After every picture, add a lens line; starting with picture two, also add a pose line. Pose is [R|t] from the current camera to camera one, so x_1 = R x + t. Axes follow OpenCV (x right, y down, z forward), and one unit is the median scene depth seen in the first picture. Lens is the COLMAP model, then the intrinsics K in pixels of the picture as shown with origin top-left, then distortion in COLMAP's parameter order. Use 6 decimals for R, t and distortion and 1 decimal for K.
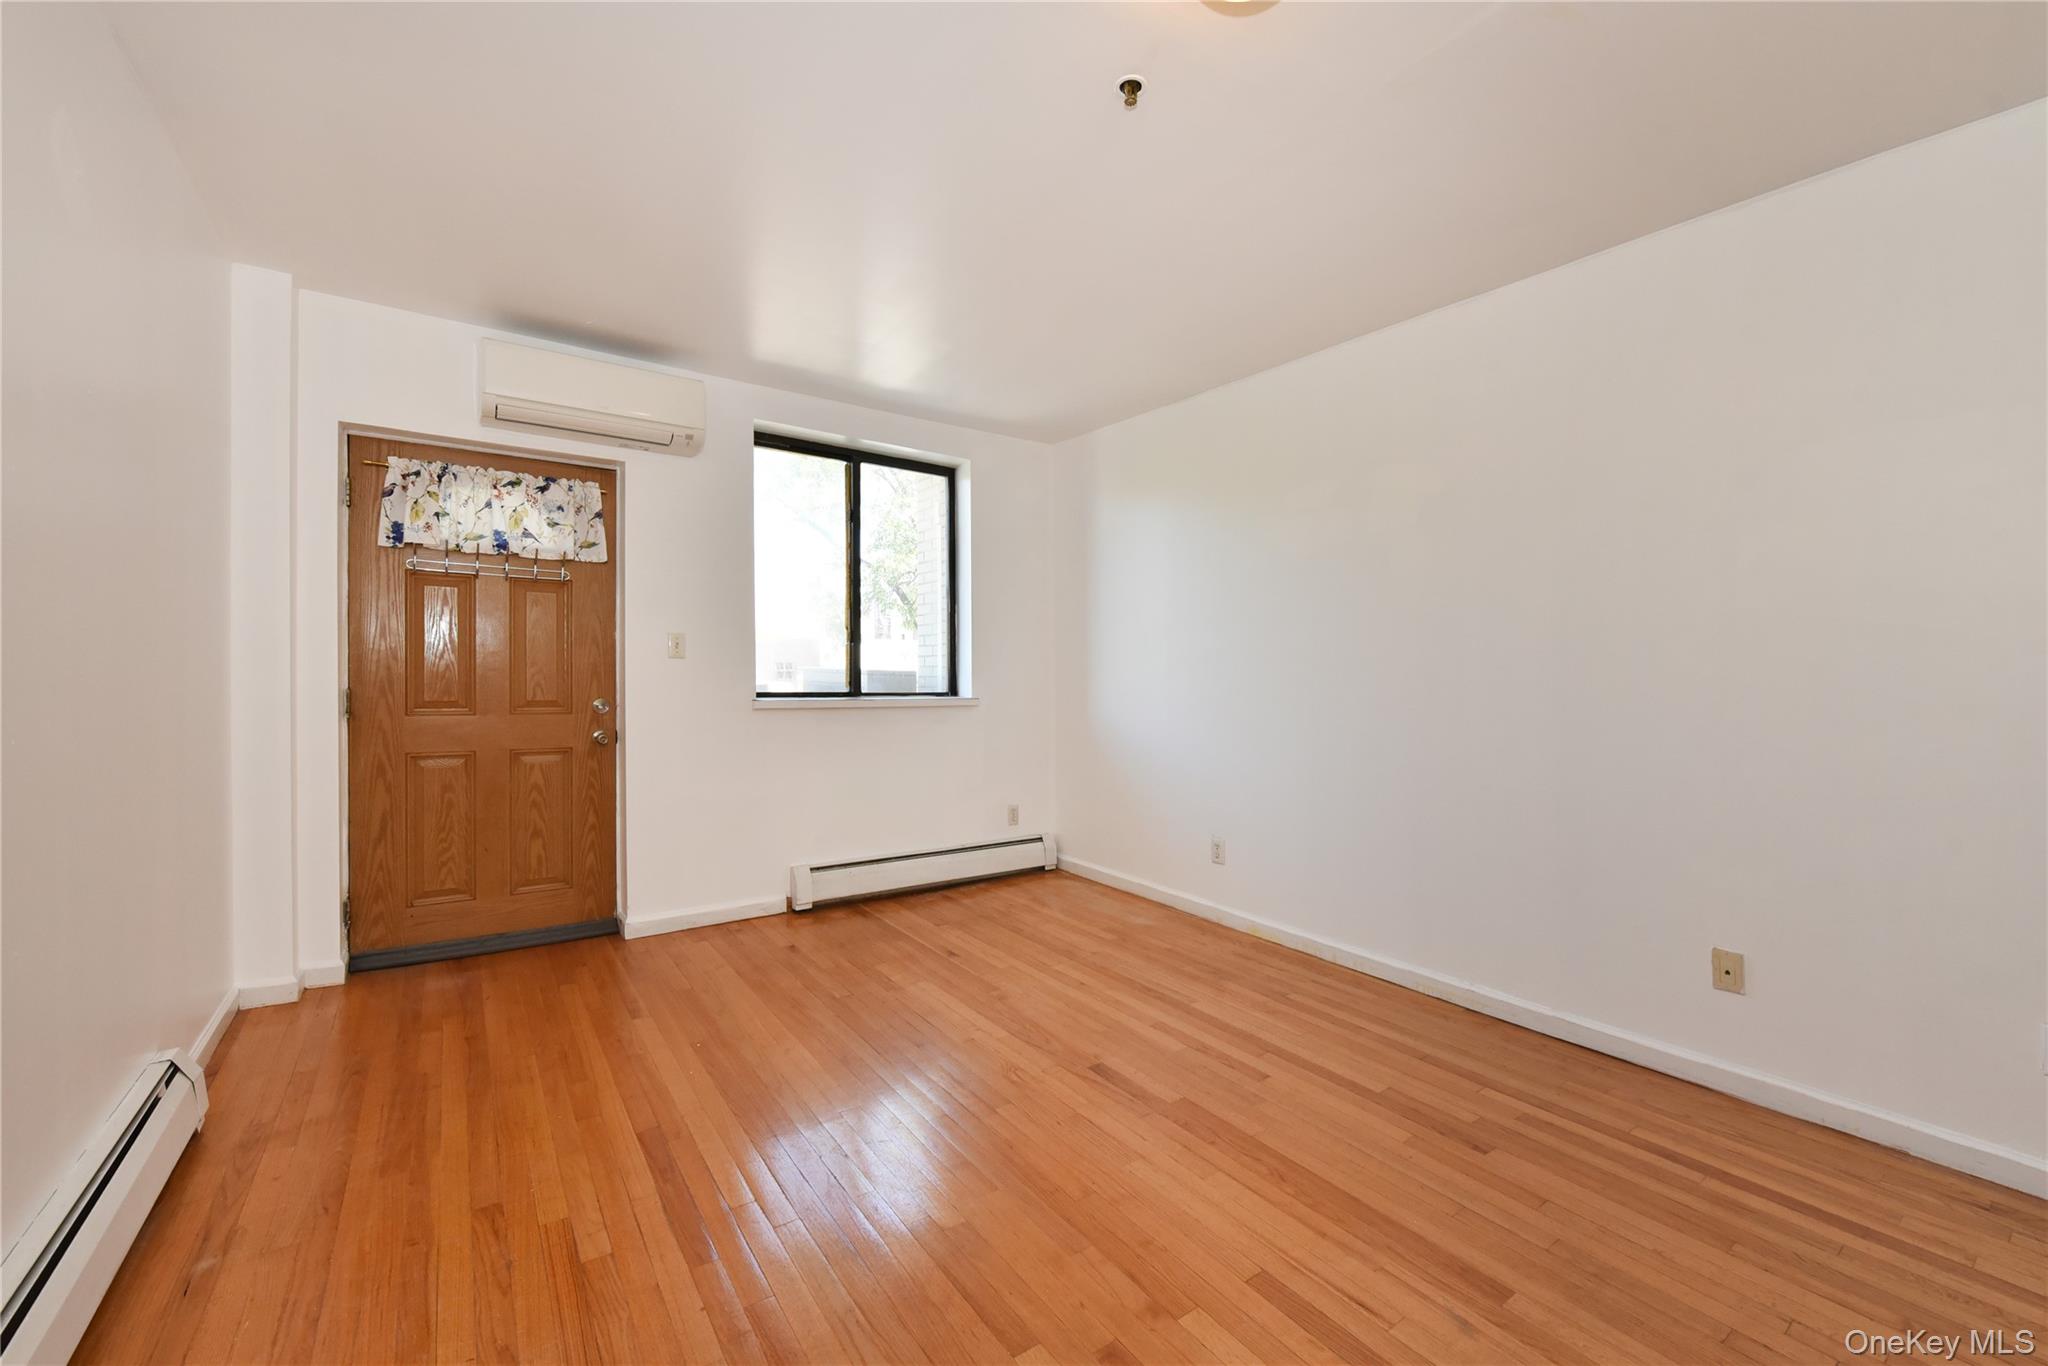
lens RADIAL K [[836.6, 0, 1024.0], [0, 836.6, 683.0], [0, 0, 1]] dist [0.000437, -0.000231]
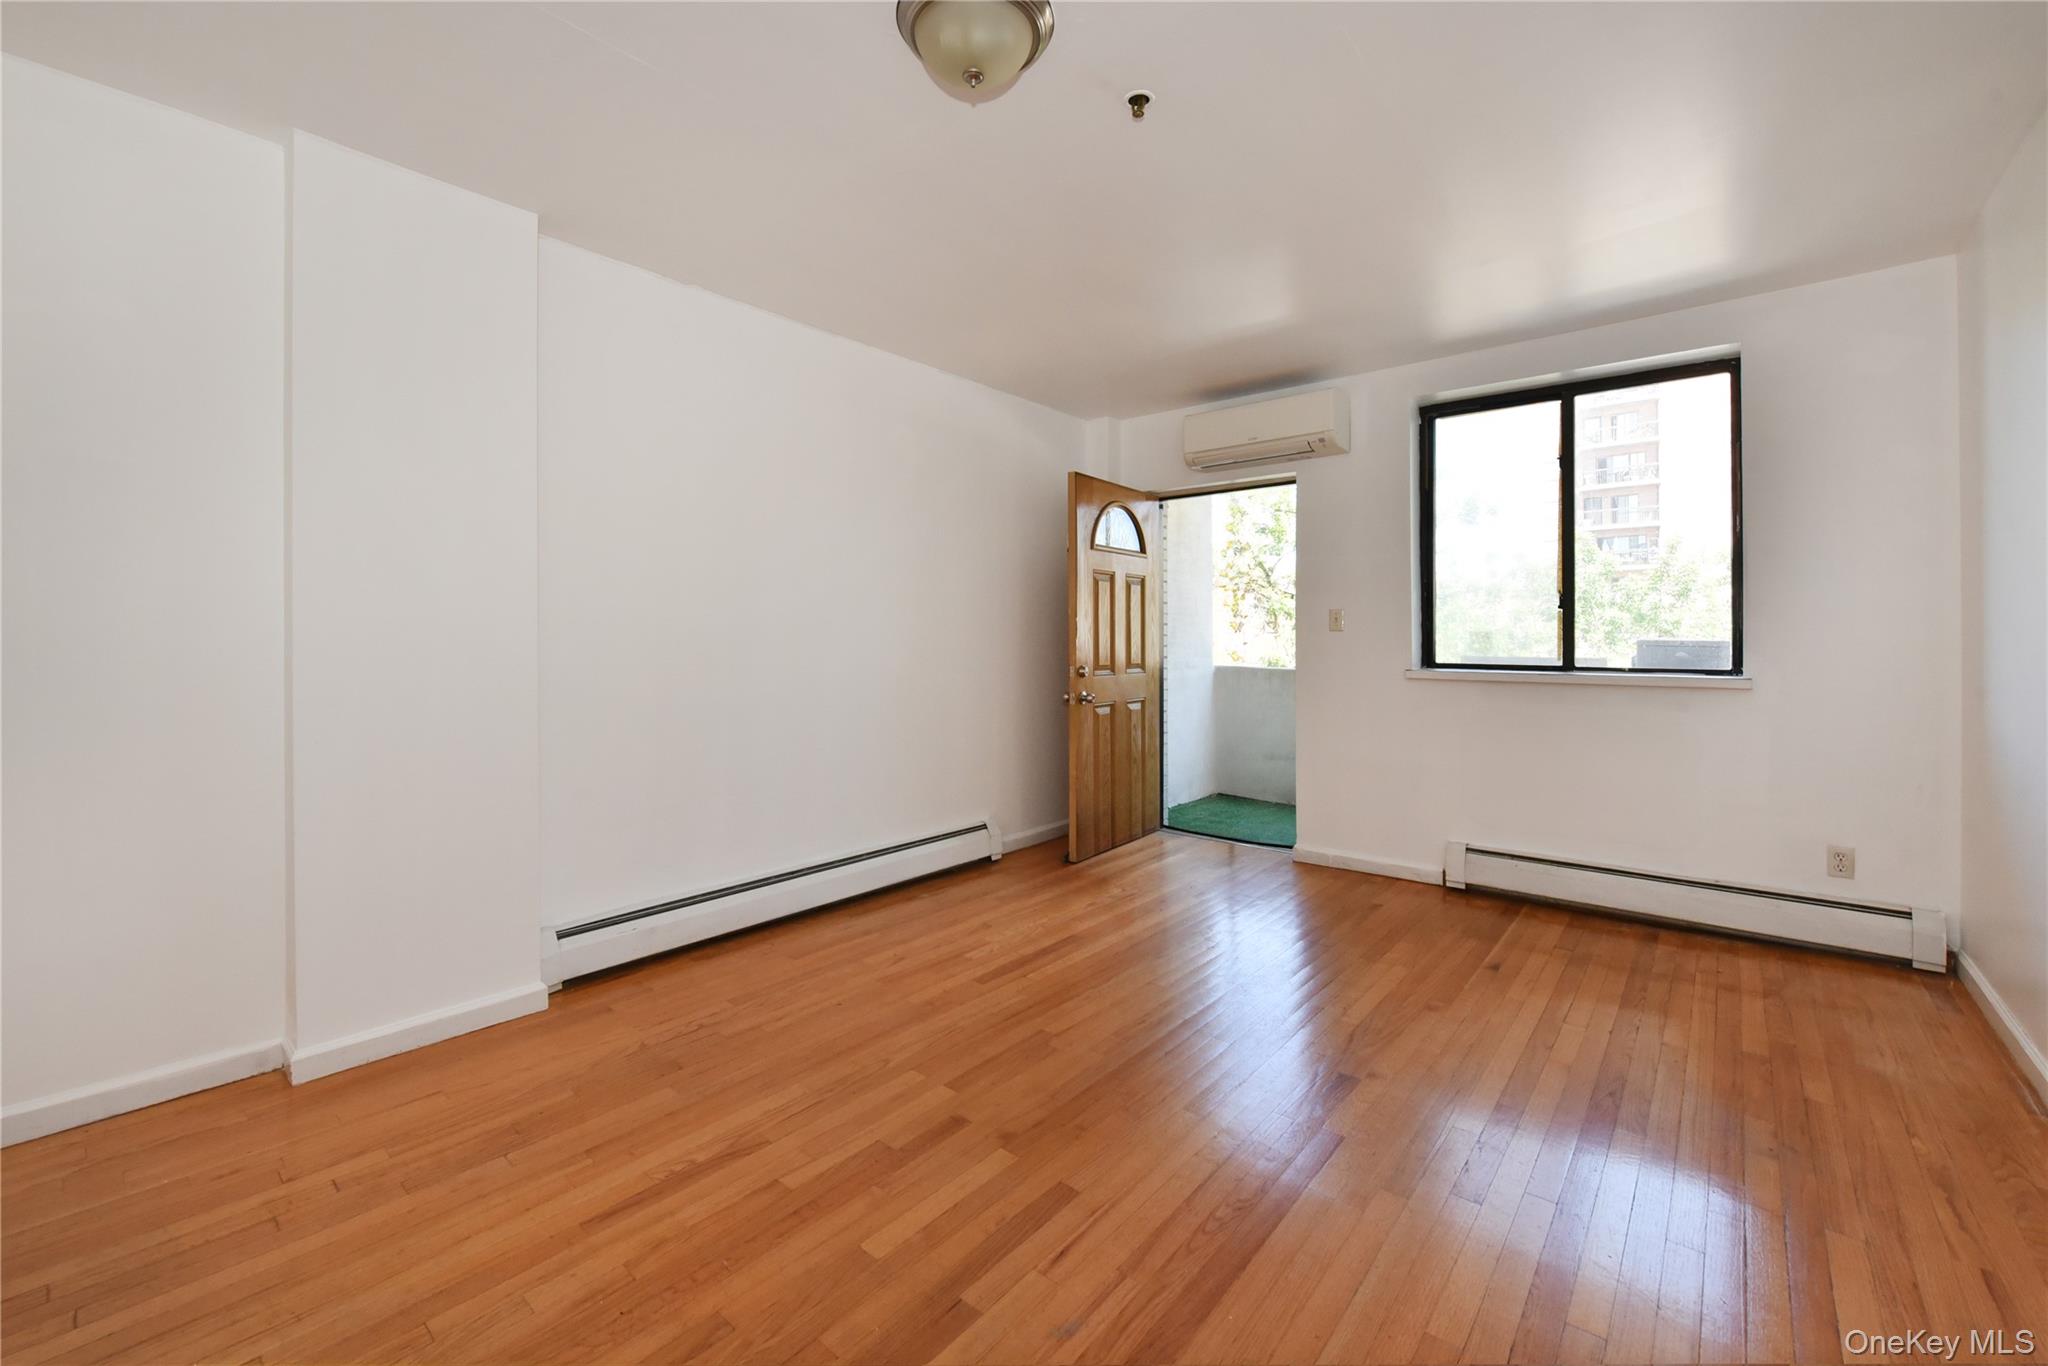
lens RADIAL K [[825.4, 0, 1021.3], [0, 825.4, 662.8], [0, 0, 1]] dist [0.000081, -0.000109]
pose [[0.246297, 0.013749, -0.969097, 0.540356], [-0.013708, 0.999849, 0.010701, 0.007468], [0.969097, 0.010649, 0.246448, 0.280110]]
